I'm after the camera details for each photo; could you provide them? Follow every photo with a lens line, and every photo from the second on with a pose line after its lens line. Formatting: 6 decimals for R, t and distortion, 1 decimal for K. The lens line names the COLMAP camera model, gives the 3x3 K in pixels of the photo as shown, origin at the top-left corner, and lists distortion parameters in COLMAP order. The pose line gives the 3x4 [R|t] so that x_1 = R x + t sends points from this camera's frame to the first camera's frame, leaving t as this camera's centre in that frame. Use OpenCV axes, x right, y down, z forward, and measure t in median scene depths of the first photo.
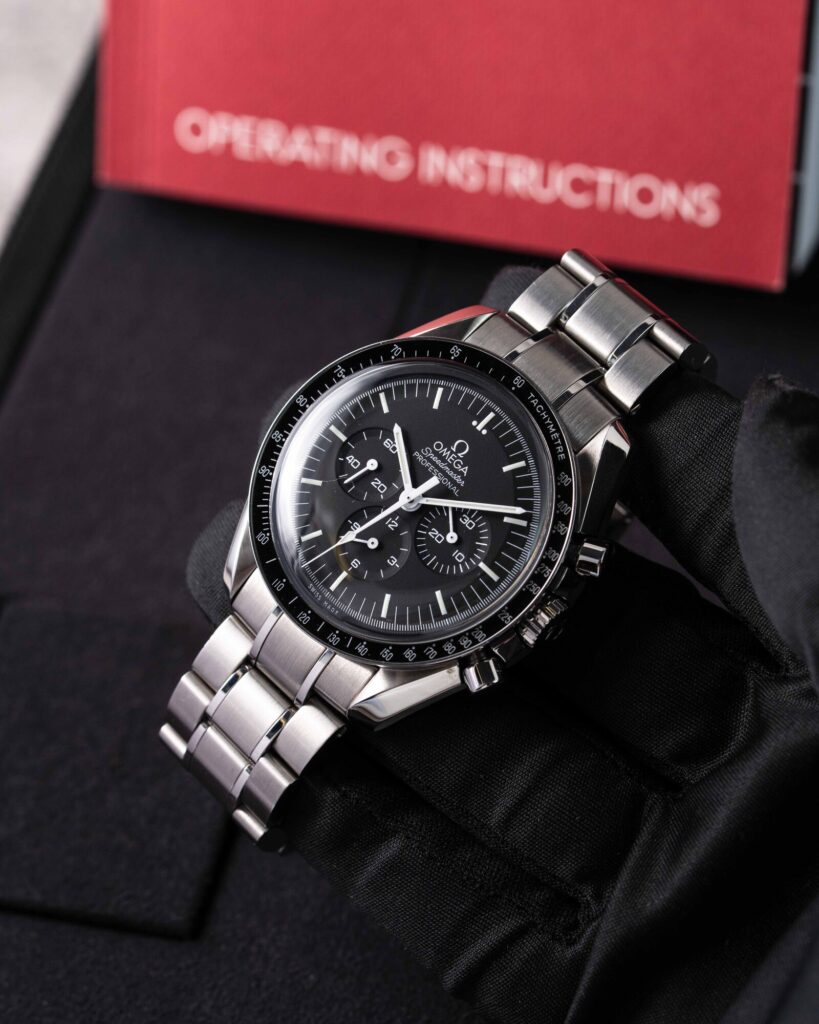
lens RADIAL K [[4211.8, 0, 409.6], [0, 4211.8, 512.1], [0, 0, 1]] dist [-0.284163, 0.000000]
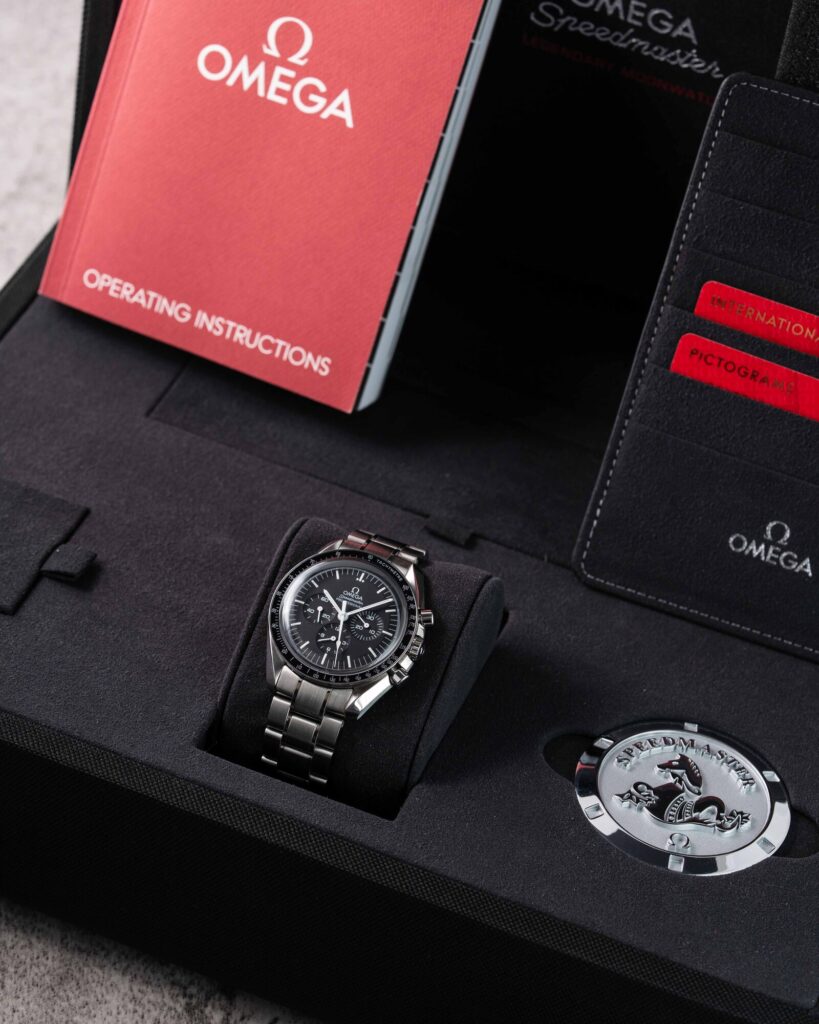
lens RADIAL K [[4211.8, 0, 412.0], [0, 4211.8, 511.1], [0, 0, 1]] dist [-0.284163, 0.000000]
pose [[0.910362, -0.229445, 0.344377, -0.735740], [0.314919, 0.924013, -0.216857, 0.449334], [-0.268452, 0.305869, 0.913443, -1.103196]]
